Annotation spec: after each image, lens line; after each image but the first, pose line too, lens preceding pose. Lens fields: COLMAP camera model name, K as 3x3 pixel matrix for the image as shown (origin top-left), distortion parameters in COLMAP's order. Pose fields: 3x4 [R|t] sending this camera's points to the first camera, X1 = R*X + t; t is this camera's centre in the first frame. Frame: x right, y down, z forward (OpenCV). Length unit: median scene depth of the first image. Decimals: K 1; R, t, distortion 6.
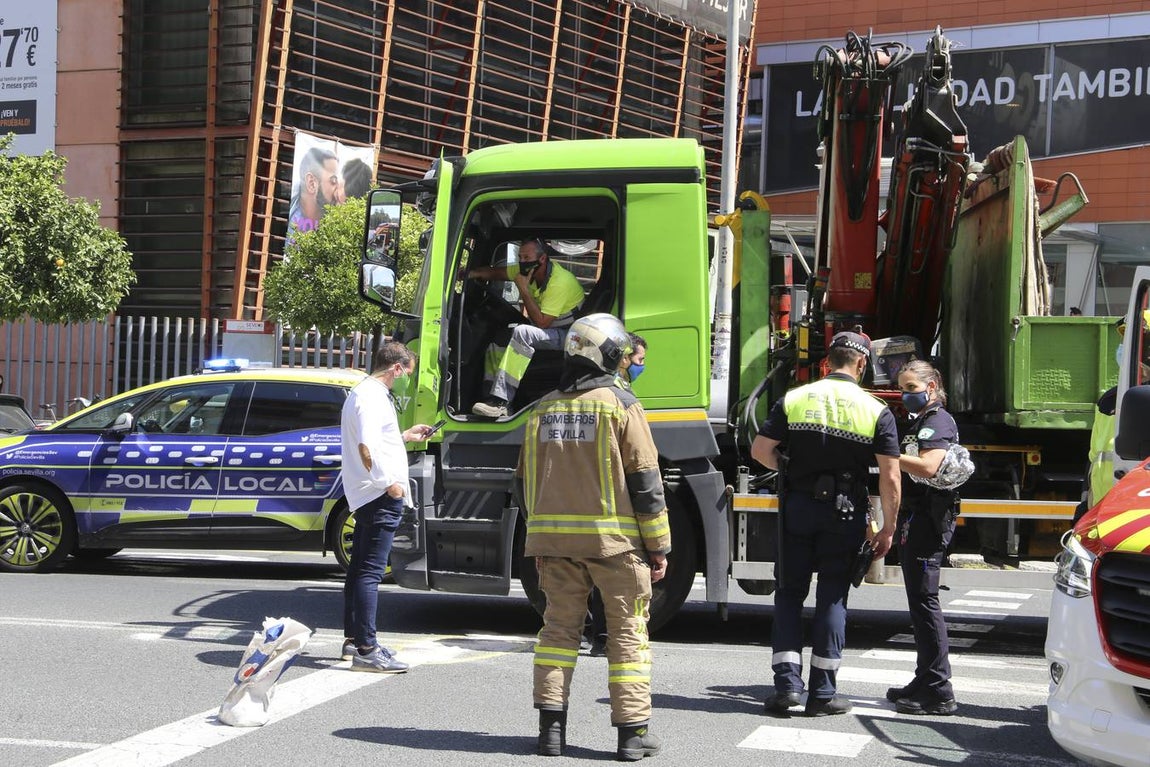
lens RADIAL K [[1948.9, 0, 575.0], [0, 1948.9, 383.5], [0, 0, 1]] dist [0.179814, 0.093895]
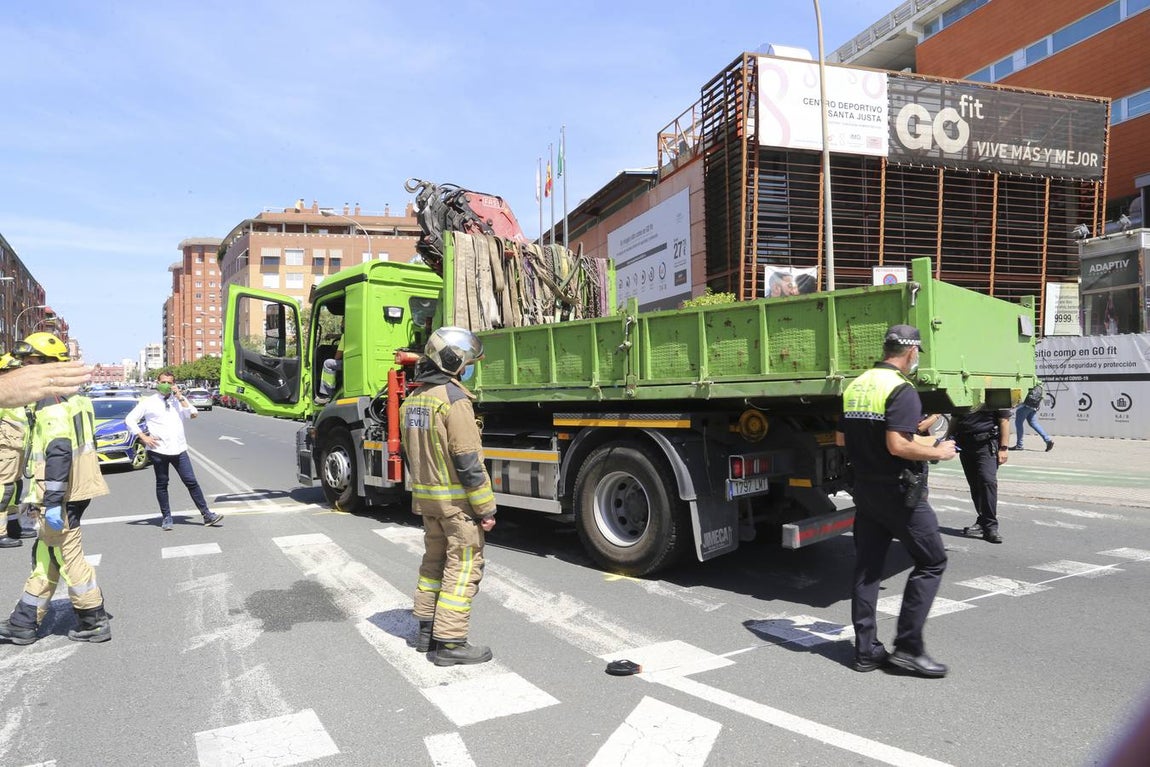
lens RADIAL K [[794.0, 0, 569.7], [0, 794.0, 378.0], [0, 0, 1]] dist [-0.124940, 0.087726]
pose [[0.713443, -0.049783, -0.698943, 0.387083], [0.041123, 0.998728, -0.029160, 0.015094], [0.699506, -0.007938, 0.714583, 0.289672]]
